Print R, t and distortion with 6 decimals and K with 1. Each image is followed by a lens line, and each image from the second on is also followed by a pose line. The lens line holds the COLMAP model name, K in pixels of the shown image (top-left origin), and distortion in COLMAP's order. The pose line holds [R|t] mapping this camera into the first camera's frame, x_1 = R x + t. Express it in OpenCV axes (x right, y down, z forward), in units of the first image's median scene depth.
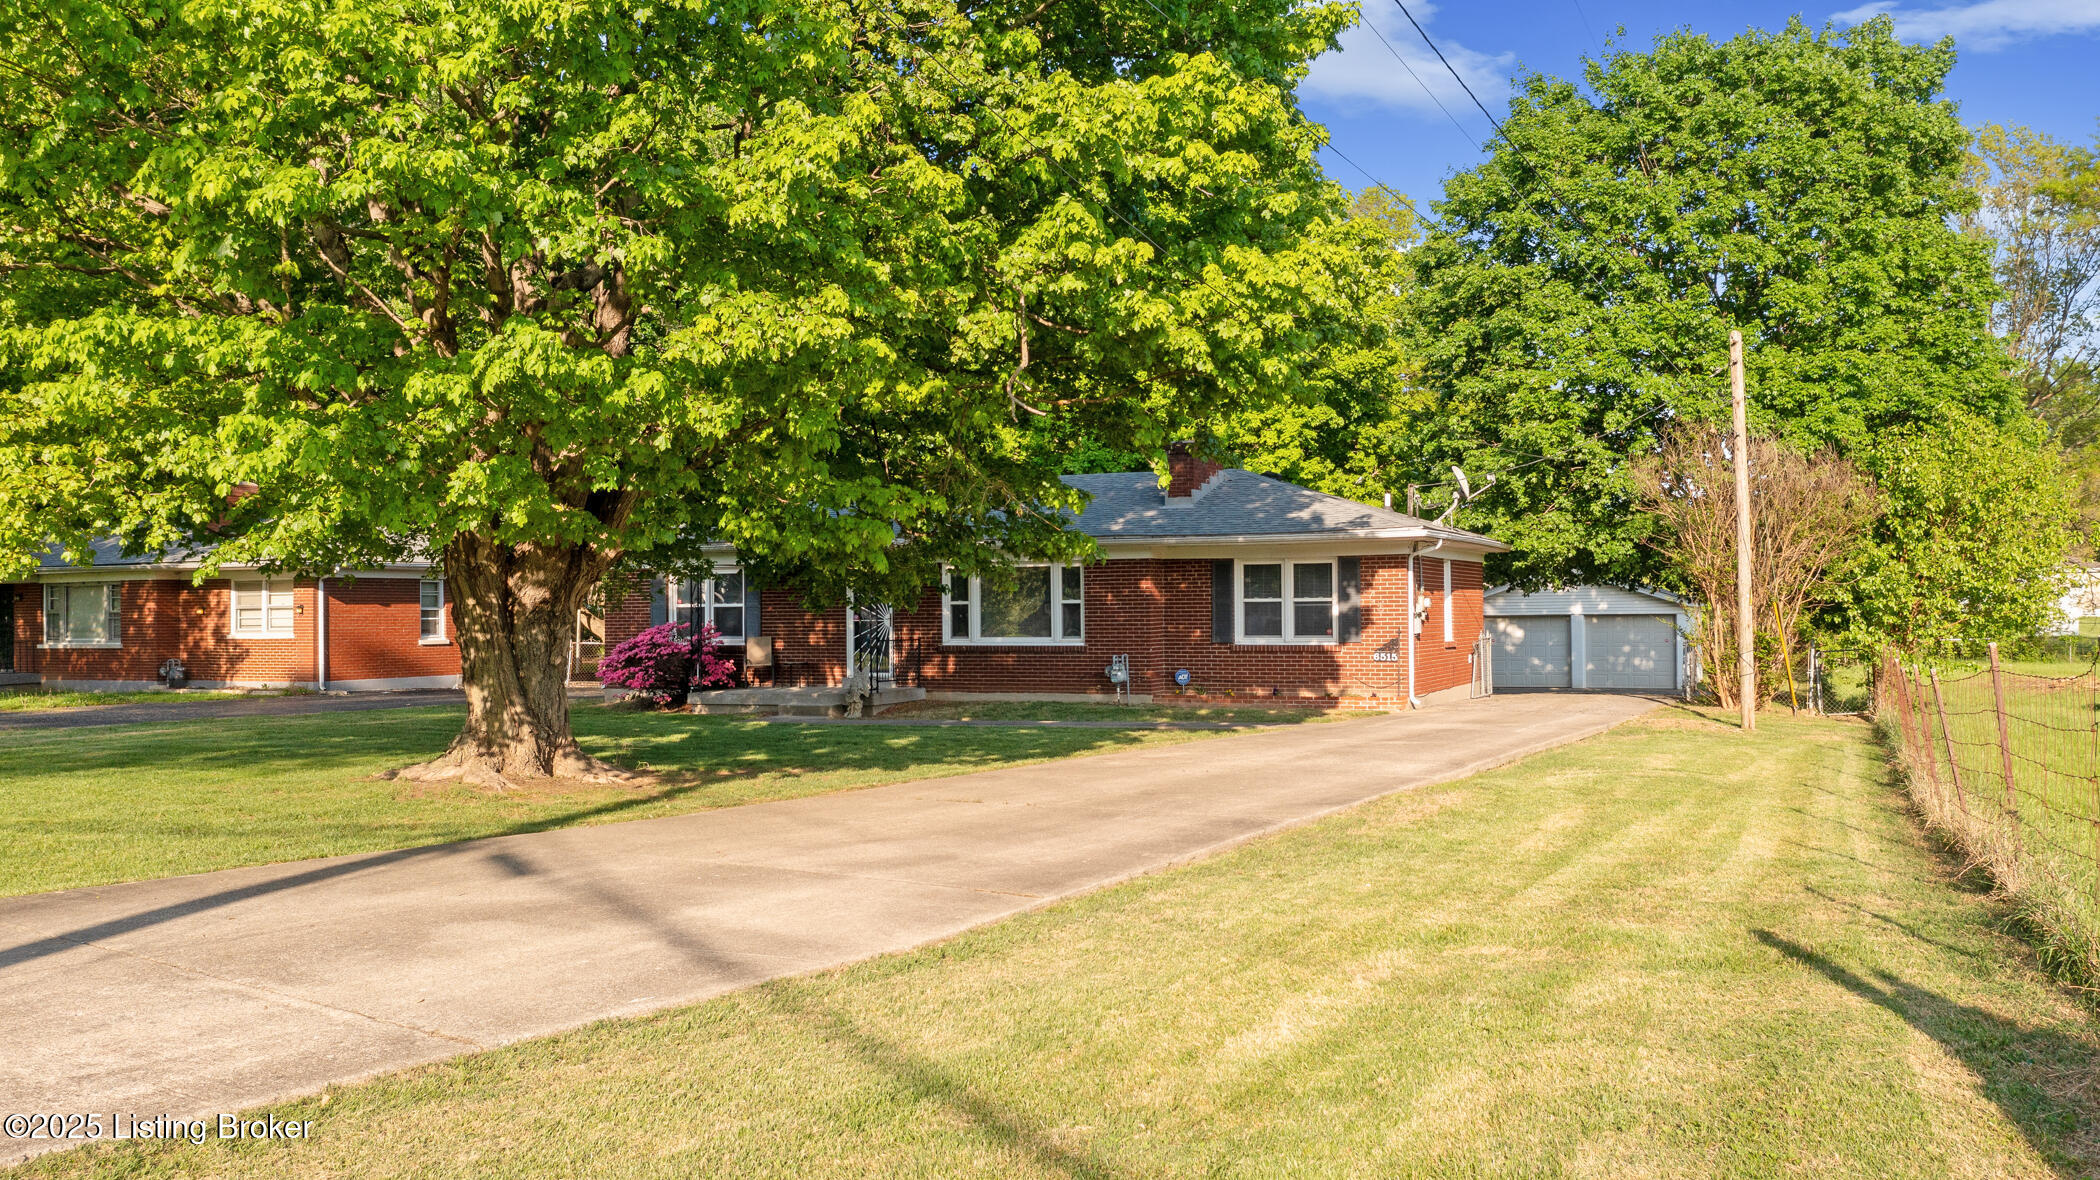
lens RADIAL K [[1690.7, 0, 1050.0], [0, 1690.7, 590.0], [0, 0, 1]] dist [-0.004448, -0.000960]
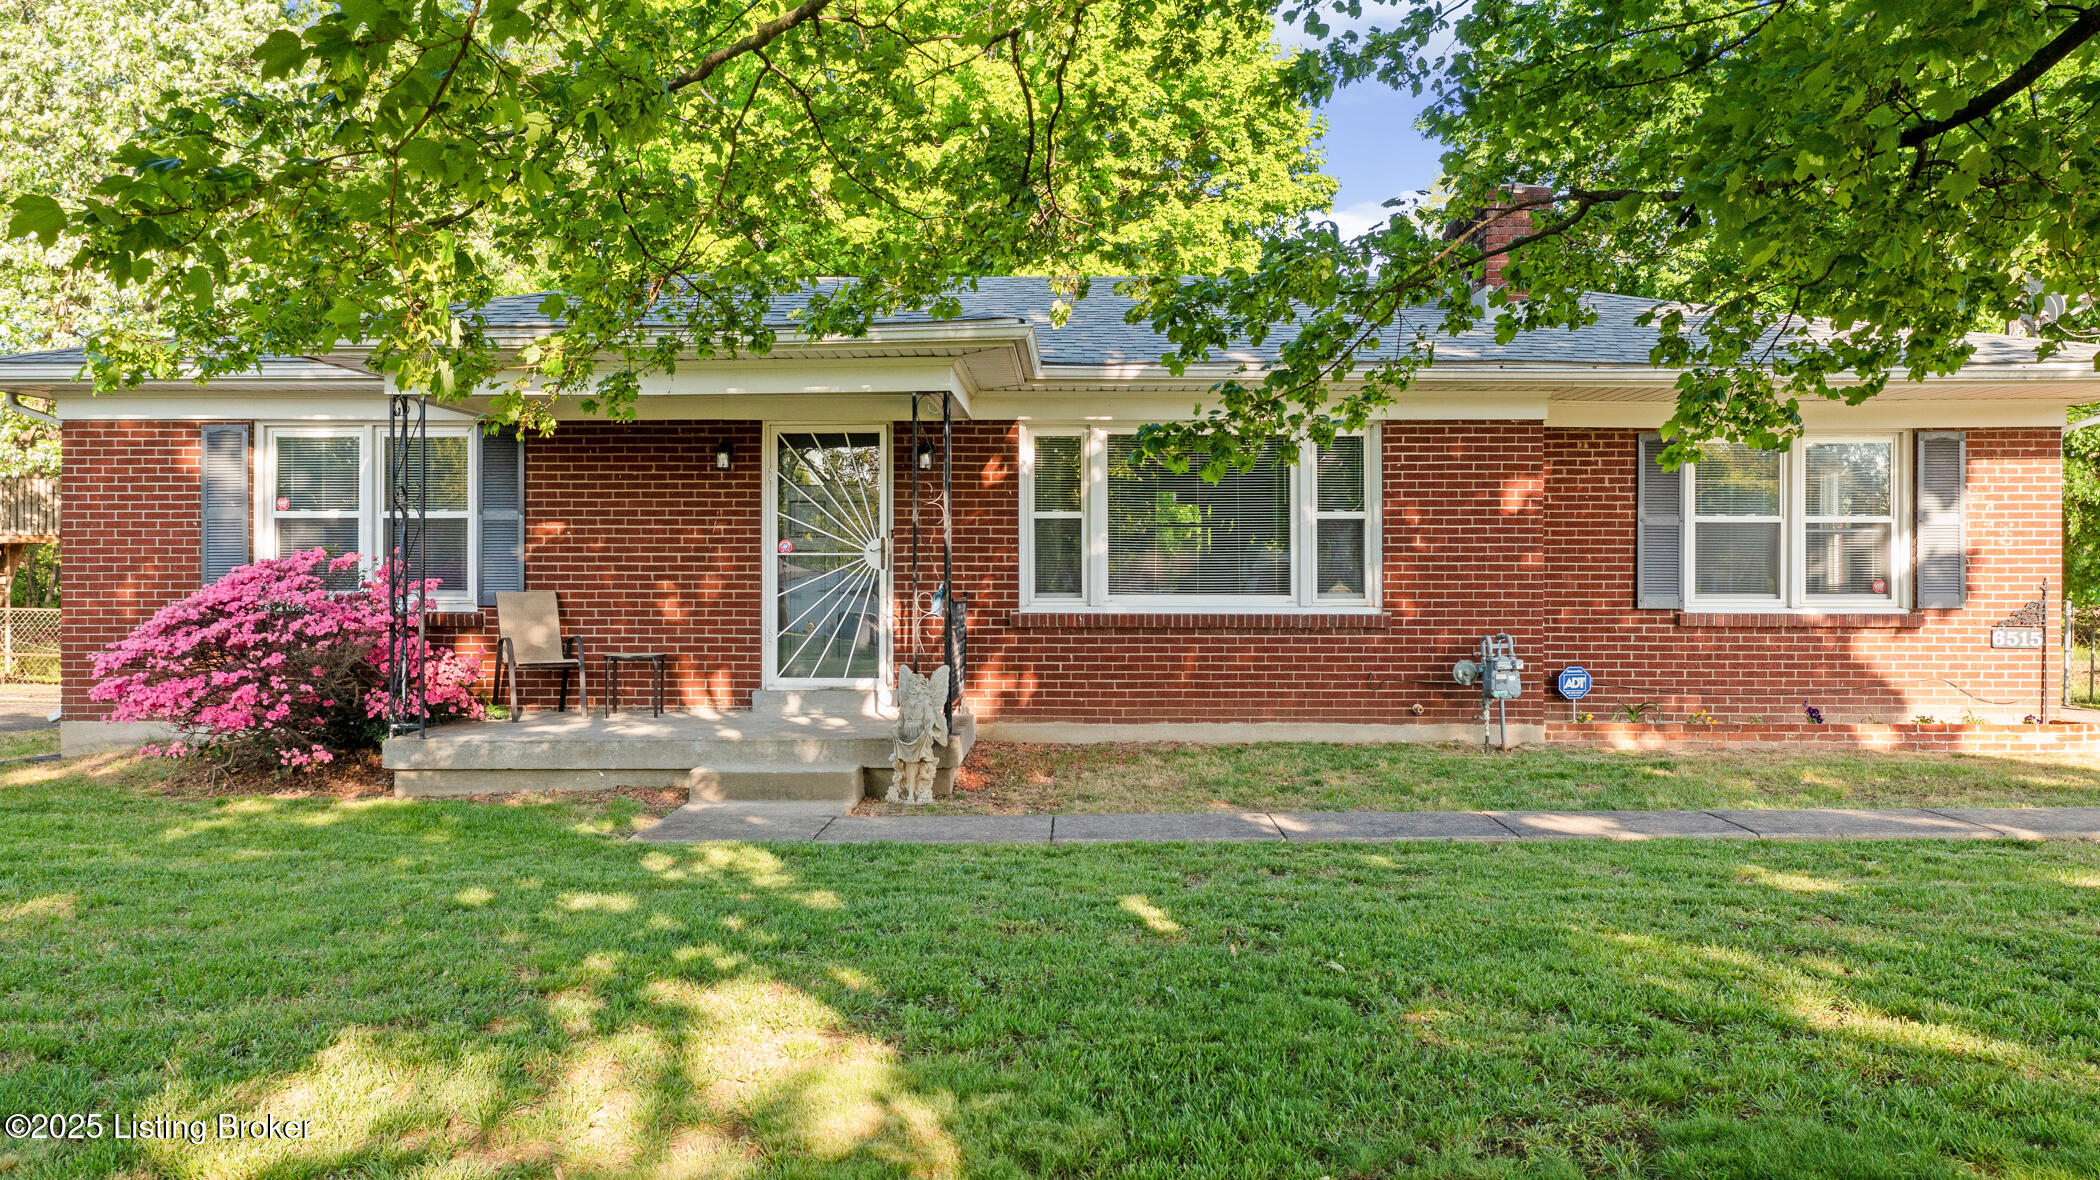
lens RADIAL K [[1690.7, 0, 1050.0], [0, 1690.7, 590.0], [0, 0, 1]] dist [-0.004448, -0.000960]
pose [[0.927093, 0.007783, 0.374751, -0.217111], [-0.013494, 0.999829, 0.012619, 0.021502], [-0.374589, -0.016756, 0.927040, 0.604433]]
